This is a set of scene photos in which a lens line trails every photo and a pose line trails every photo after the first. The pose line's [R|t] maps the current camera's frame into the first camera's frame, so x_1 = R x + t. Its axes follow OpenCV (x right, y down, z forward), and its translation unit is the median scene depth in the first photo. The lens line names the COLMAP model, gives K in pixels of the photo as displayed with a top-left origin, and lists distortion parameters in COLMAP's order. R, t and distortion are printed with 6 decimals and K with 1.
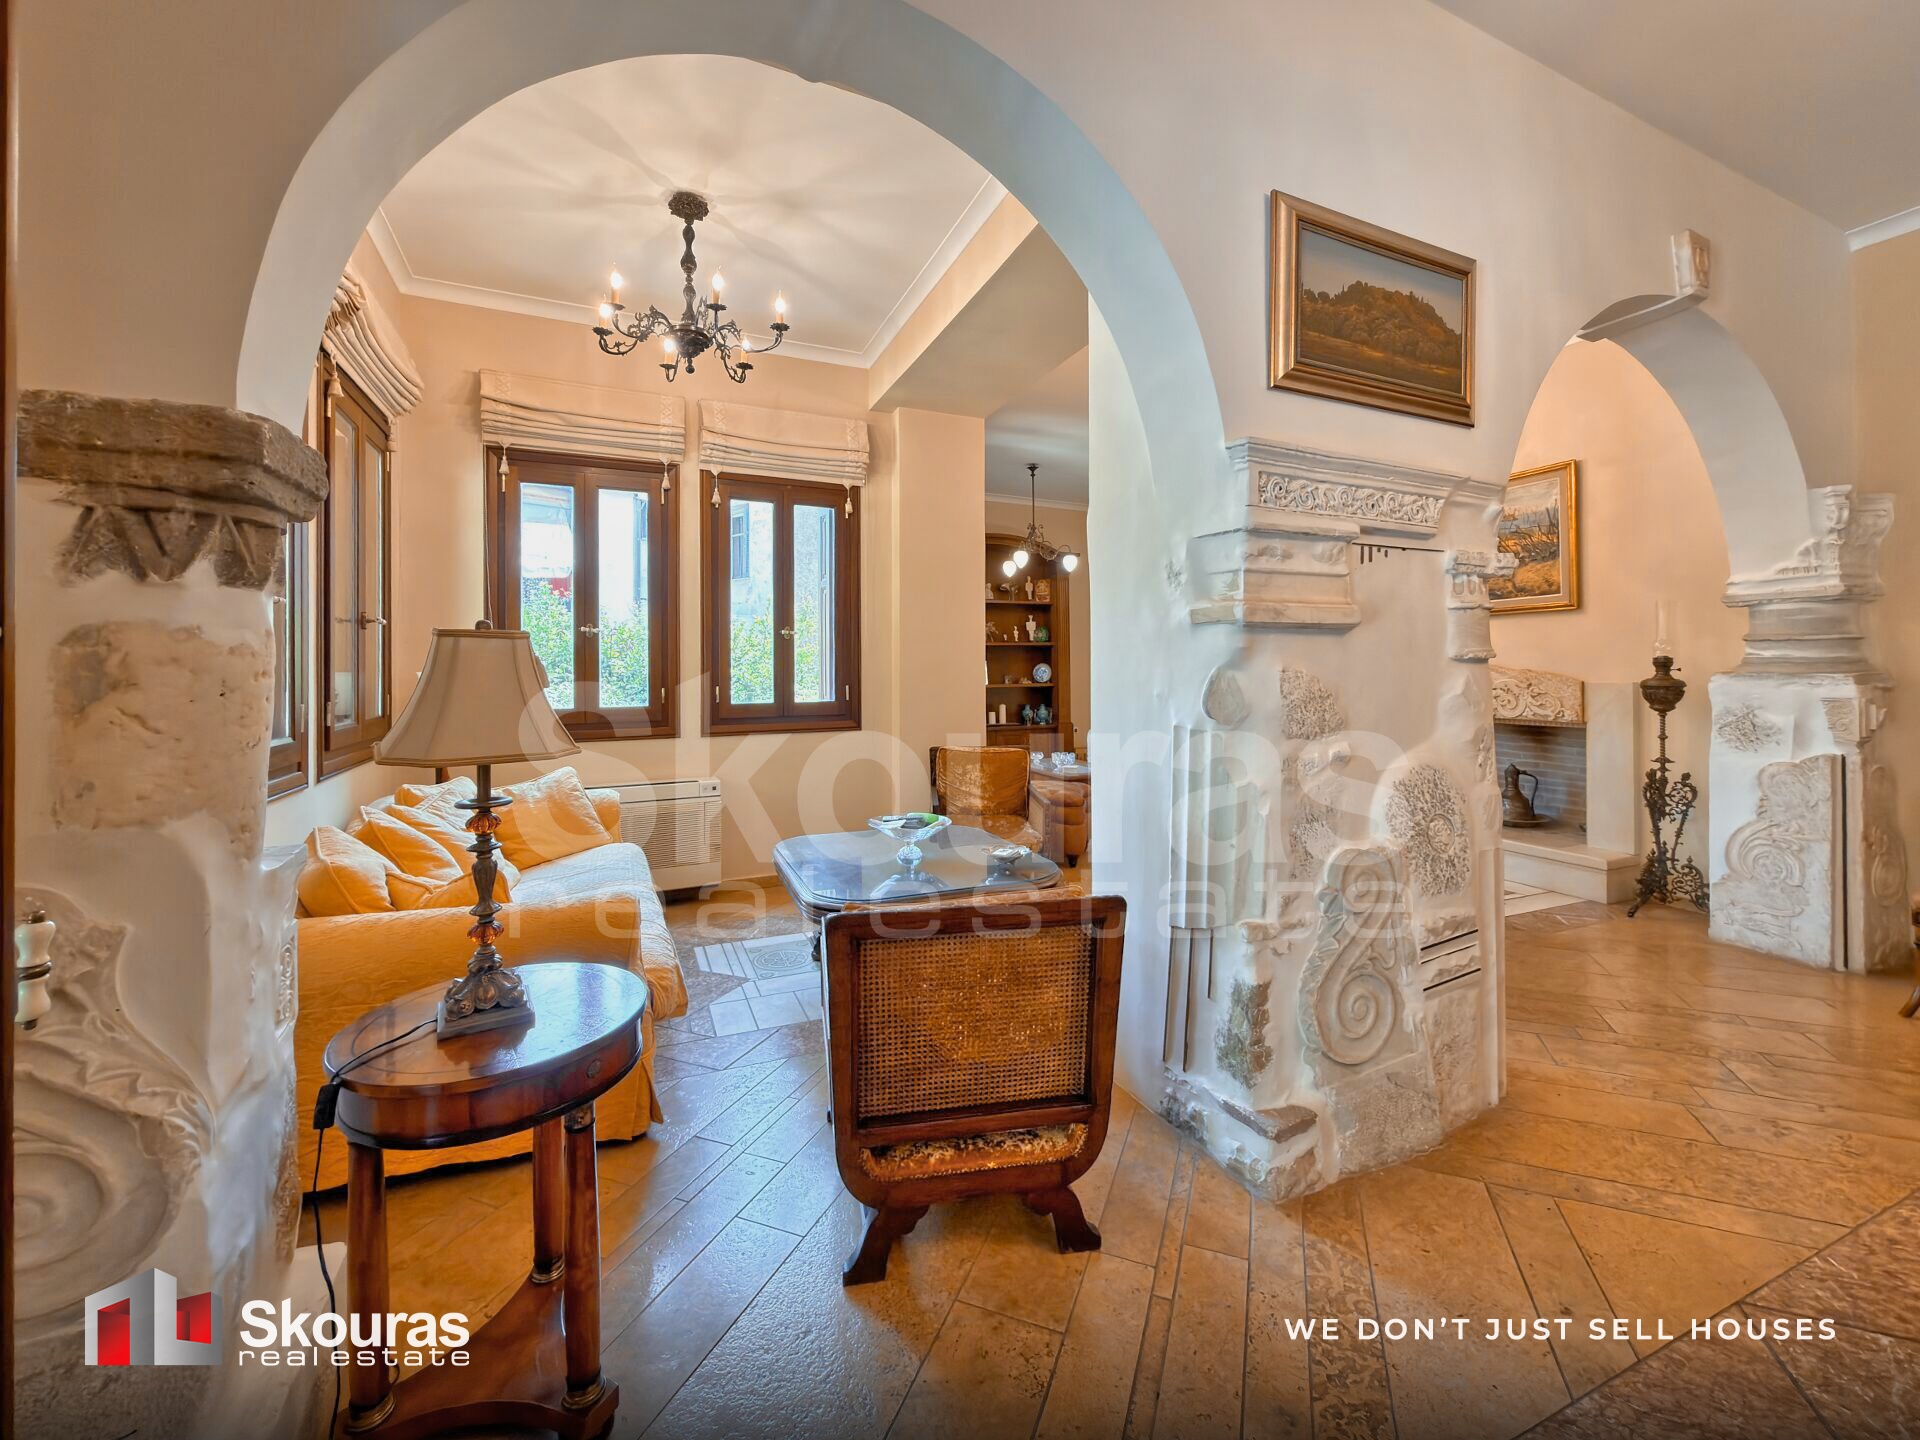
lens RADIAL K [[792.3, 0, 980.6], [0, 792.3, 662.8], [0, 0, 1]] dist [-0.001491, -0.000226]
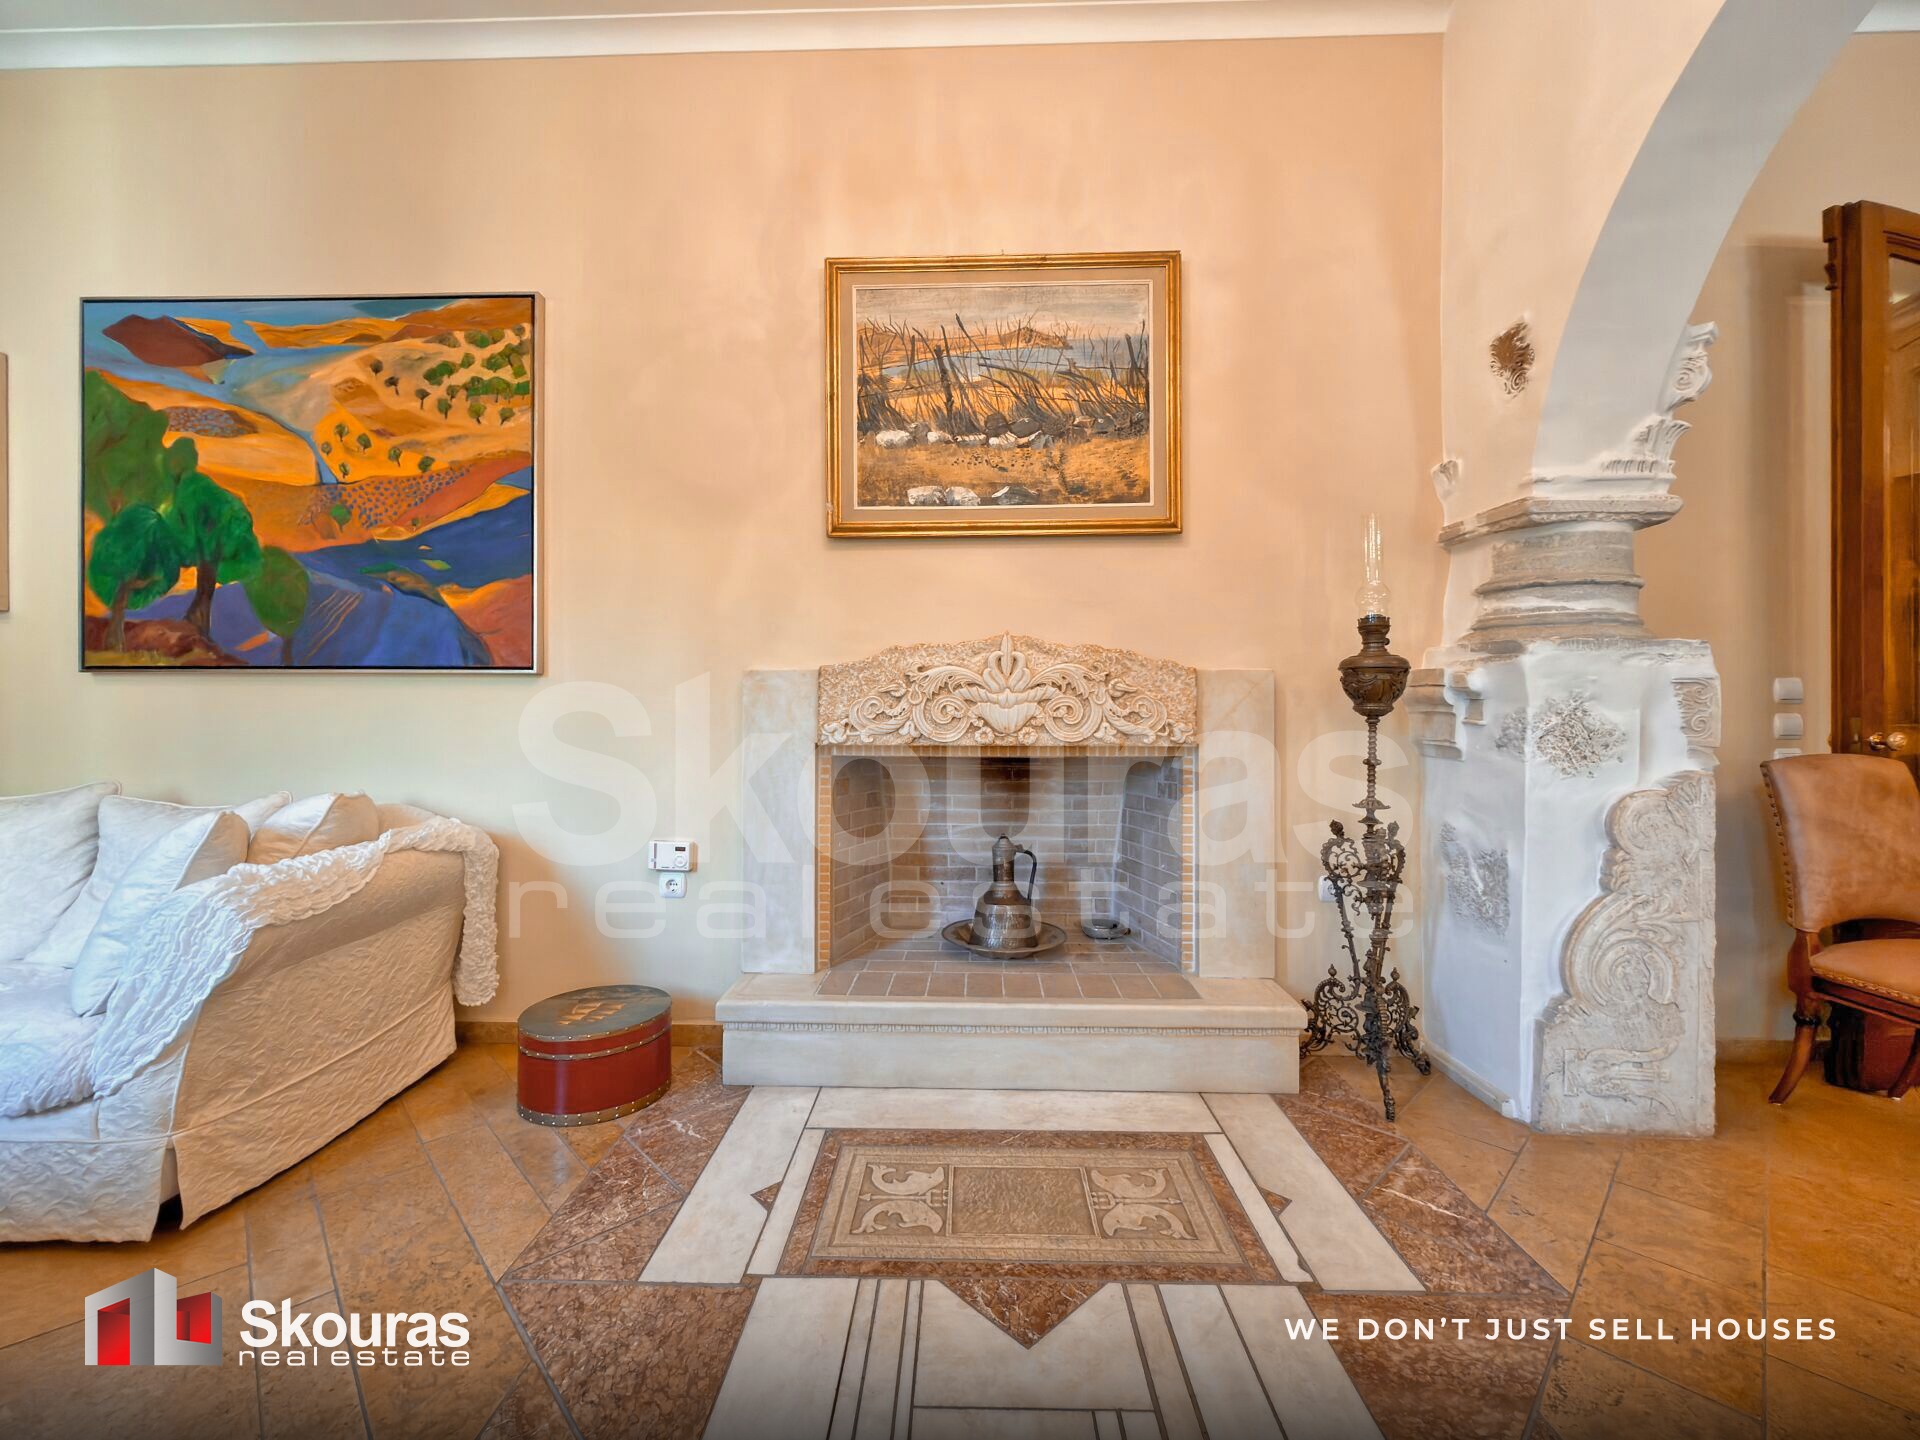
lens RADIAL K [[767.0, 0, 963.5], [0, 767.0, 721.4], [0, 0, 1]] dist [-0.000600, -0.000370]
pose [[0.427737, 0.008098, 0.903867, 0.302520], [-0.009925, 0.999942, -0.004262, 0.082939], [-0.903849, -0.007148, 0.427792, 1.216083]]
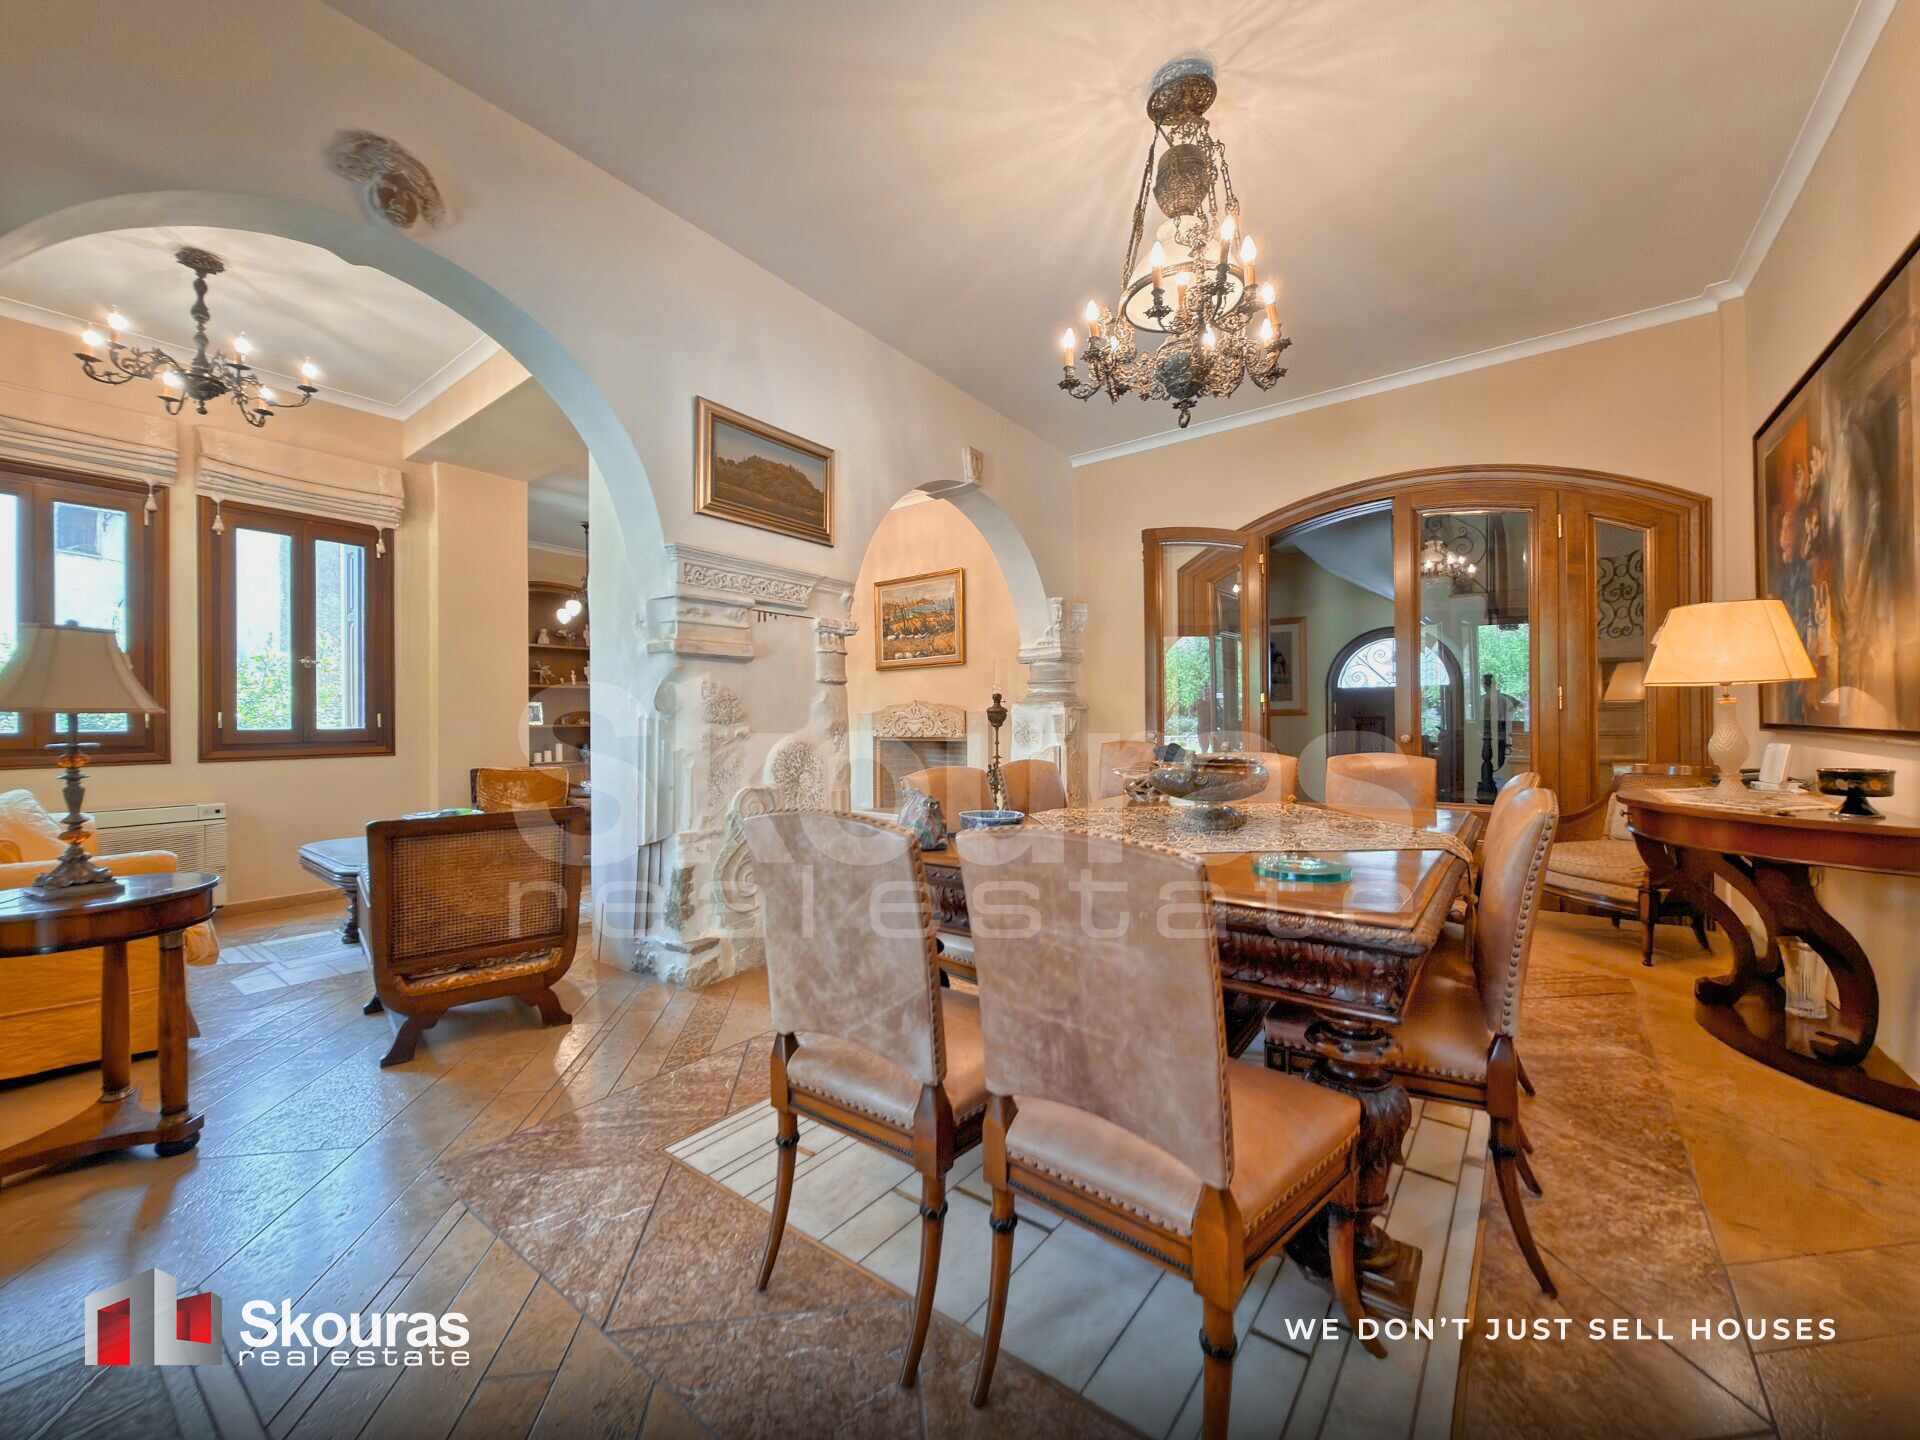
lens RADIAL K [[767.0, 0, 963.5], [0, 767.0, 721.4], [0, 0, 1]] dist [-0.000600, -0.000370]
pose [[0.883223, 0.000261, 0.468953, 0.066464], [-0.000769, 0.999999, 0.000893, 0.056851], [-0.468952, -0.001149, 0.883223, -0.436625]]
